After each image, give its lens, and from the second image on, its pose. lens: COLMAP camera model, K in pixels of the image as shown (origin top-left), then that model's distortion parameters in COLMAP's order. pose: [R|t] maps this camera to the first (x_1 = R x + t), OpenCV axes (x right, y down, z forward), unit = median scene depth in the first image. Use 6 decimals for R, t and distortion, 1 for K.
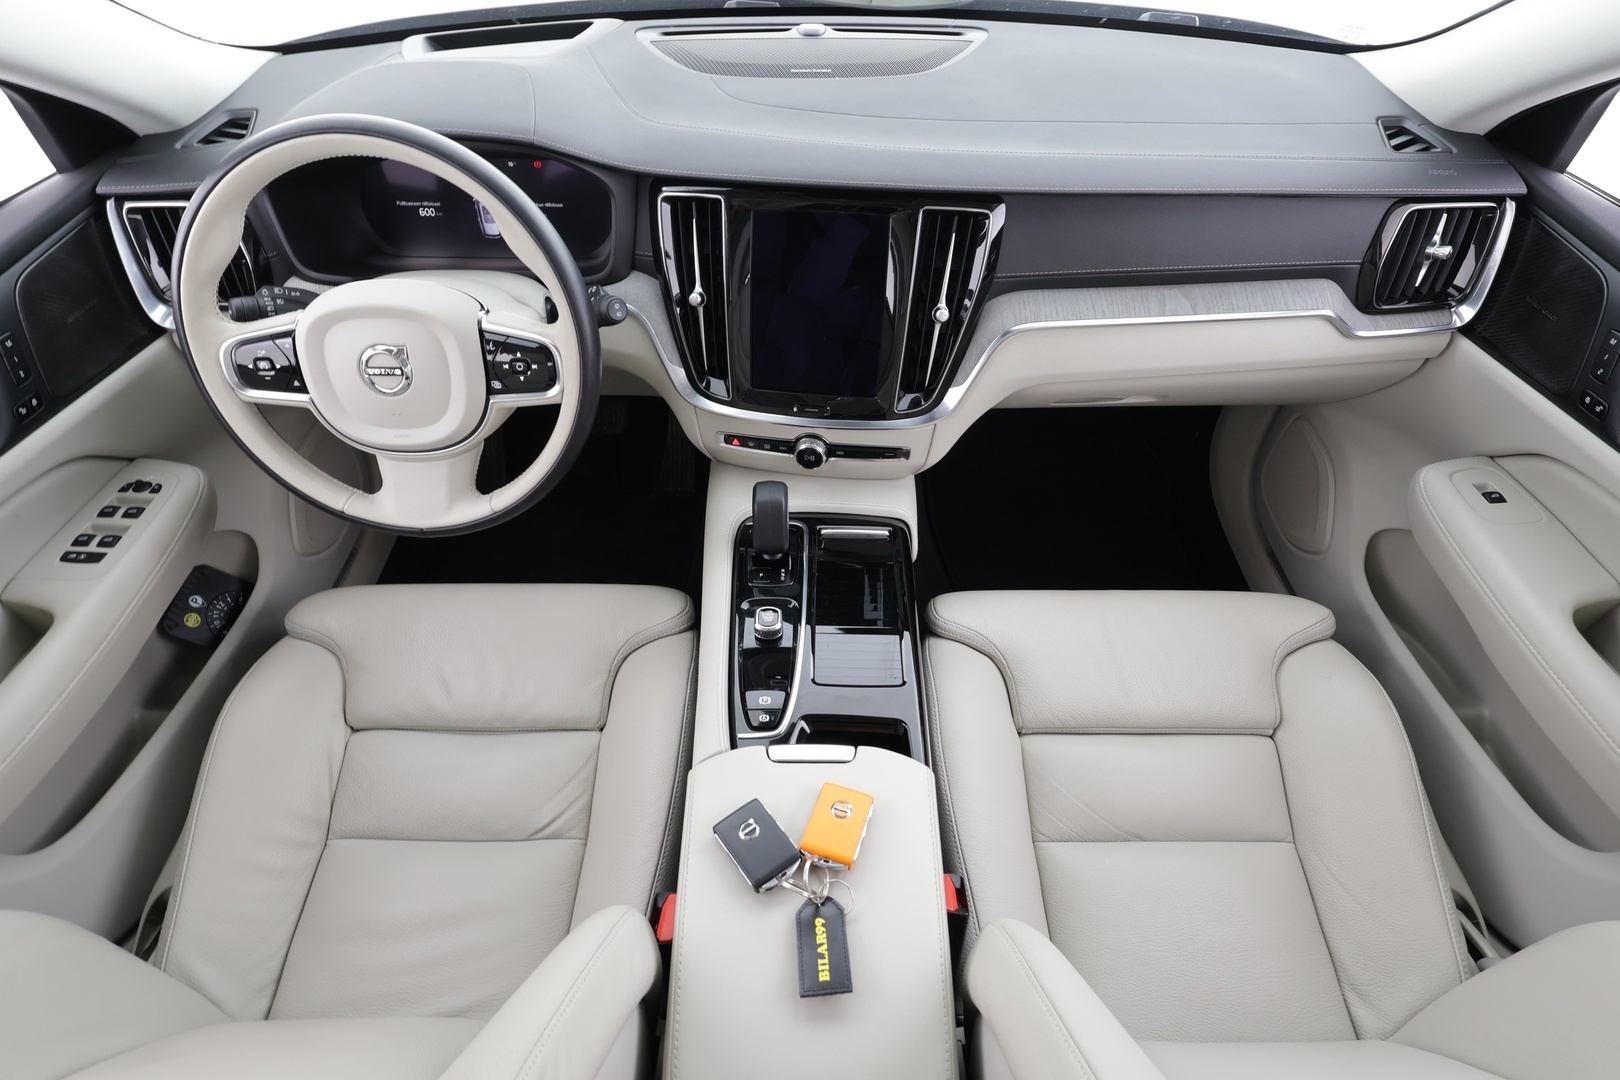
lens RADIAL K [[820.2, 0, 810.0], [0, 820.2, 540.0], [0, 0, 1]] dist [0.000110, 0.000558]
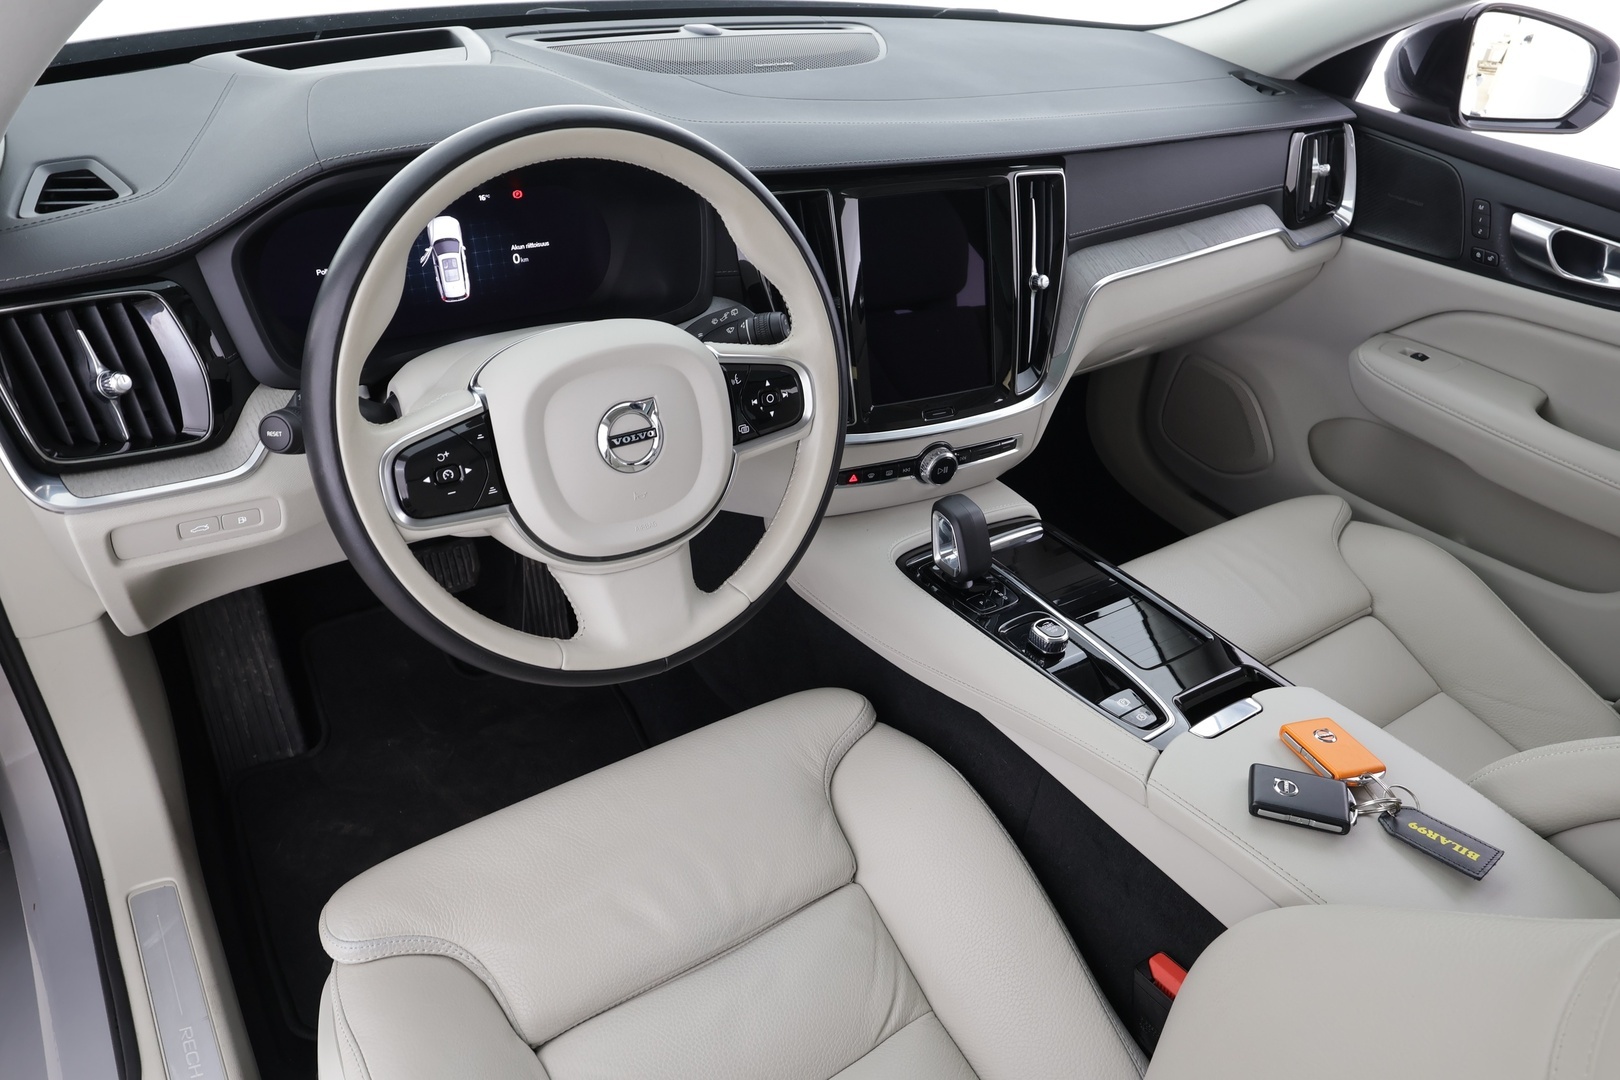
lens RADIAL K [[1103.6, 0, 810.0], [0, 1103.6, 540.0], [0, 0, 1]] dist [0.005845, 0.003353]
pose [[0.819163, -0.266594, 0.507837, -0.764122], [0.349917, 0.933837, -0.074205, 0.005163], [-0.454455, 0.238487, 0.858251, 0.094985]]
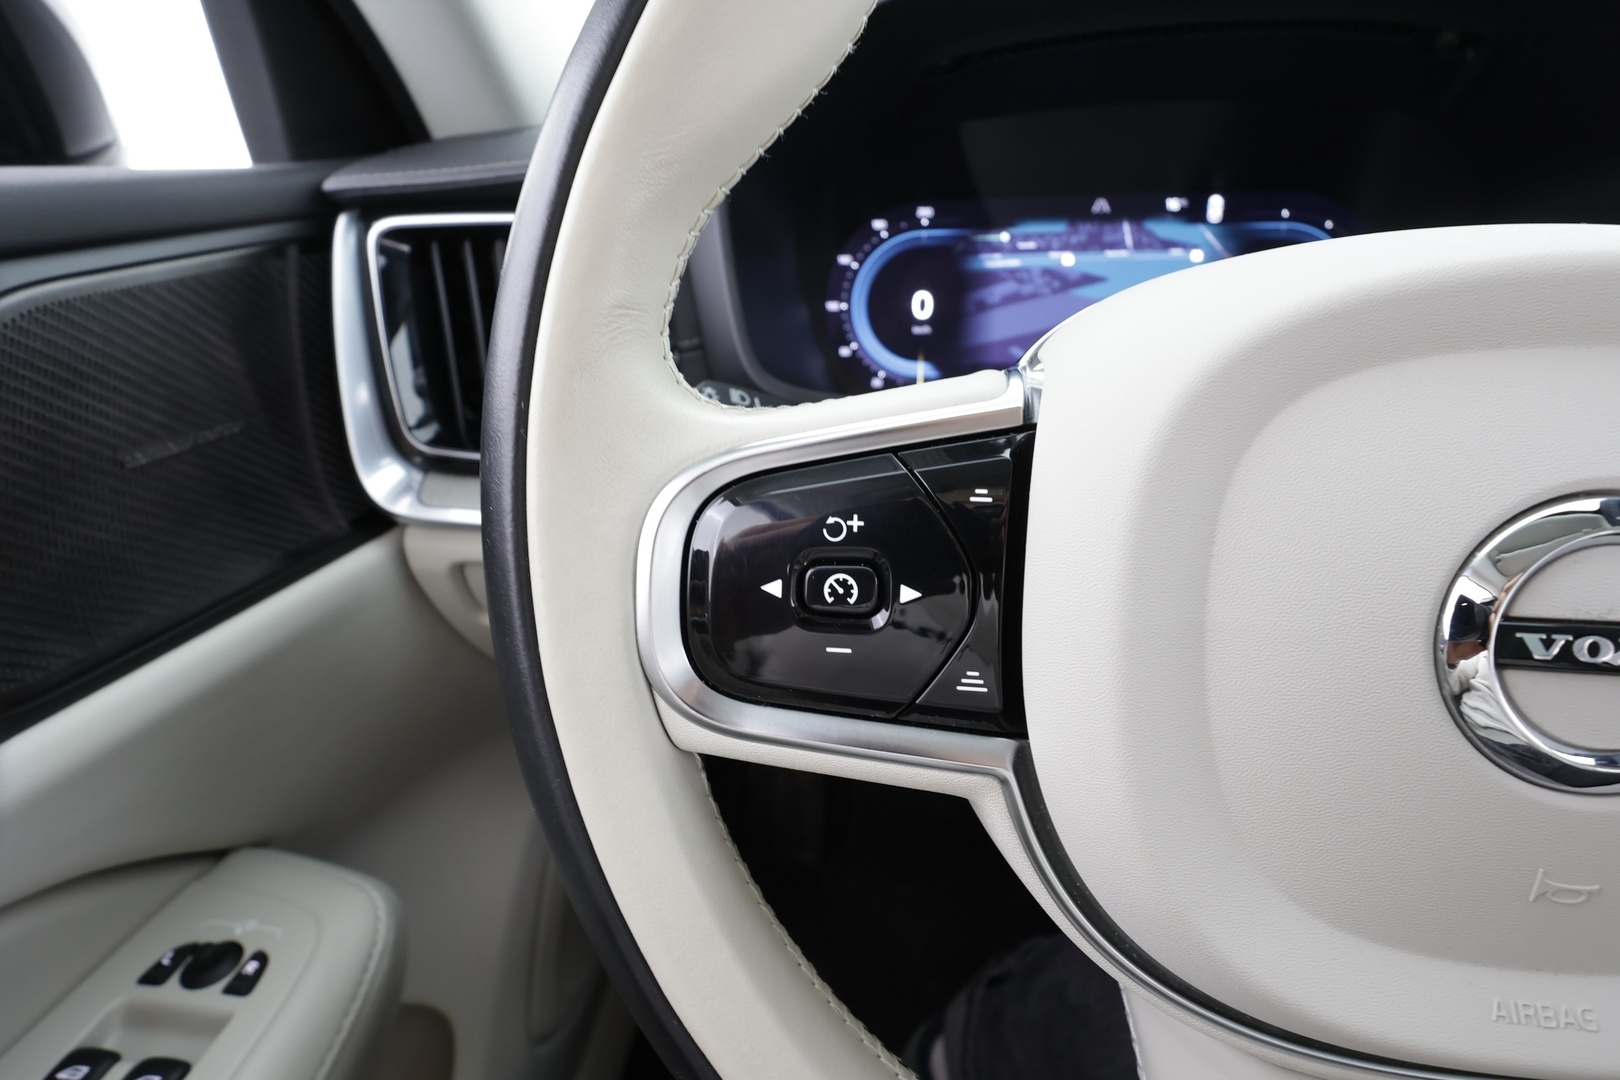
lens RADIAL K [[842.6, 0, 742.8], [0, 842.6, 534.0], [0, 0, 1]] dist [0.001129, 0.048591]
pose [[0.977370, 0.009394, -0.211326, -0.550546], [-0.083278, 0.935426, -0.343574, -0.129672], [0.194453, 0.353398, 0.915040, 0.683773]]
